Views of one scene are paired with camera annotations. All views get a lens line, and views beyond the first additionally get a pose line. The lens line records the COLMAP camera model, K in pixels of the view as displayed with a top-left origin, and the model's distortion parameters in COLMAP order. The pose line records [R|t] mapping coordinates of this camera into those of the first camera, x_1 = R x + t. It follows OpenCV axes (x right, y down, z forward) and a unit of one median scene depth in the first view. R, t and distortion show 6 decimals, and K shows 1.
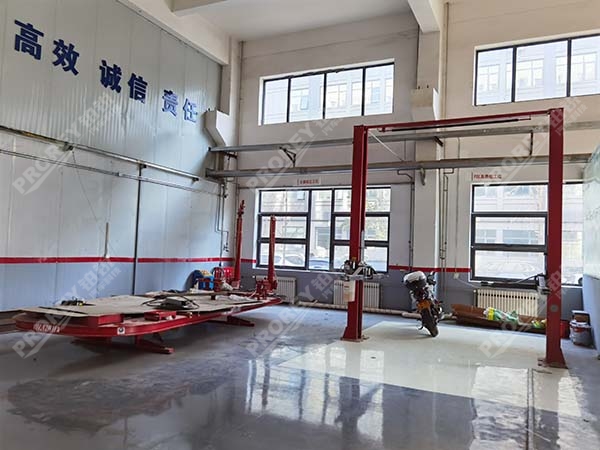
lens RADIAL K [[475.1, 0, 301.8], [0, 475.1, 222.7], [0, 0, 1]] dist [0.009012, -0.001400]
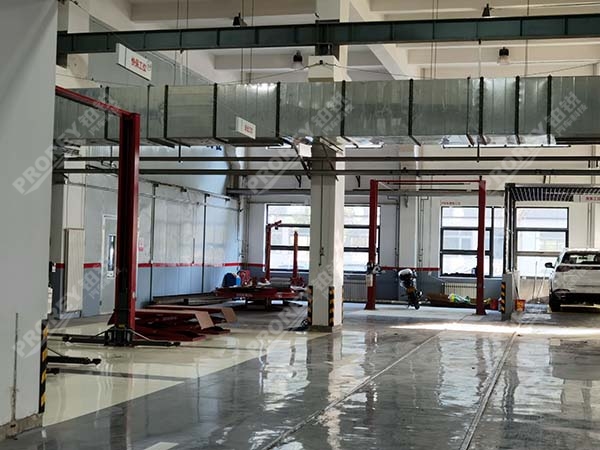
lens RADIAL K [[937.8, 0, 300.0], [0, 937.8, 225.0], [0, 0, 1]] dist [0.282209, -2.295344]
pose [[0.982777, -0.005762, 0.184708, -0.541978], [0.000245, 0.999554, 0.029873, -0.108609], [-0.184798, -0.029313, 0.982339, -1.590721]]
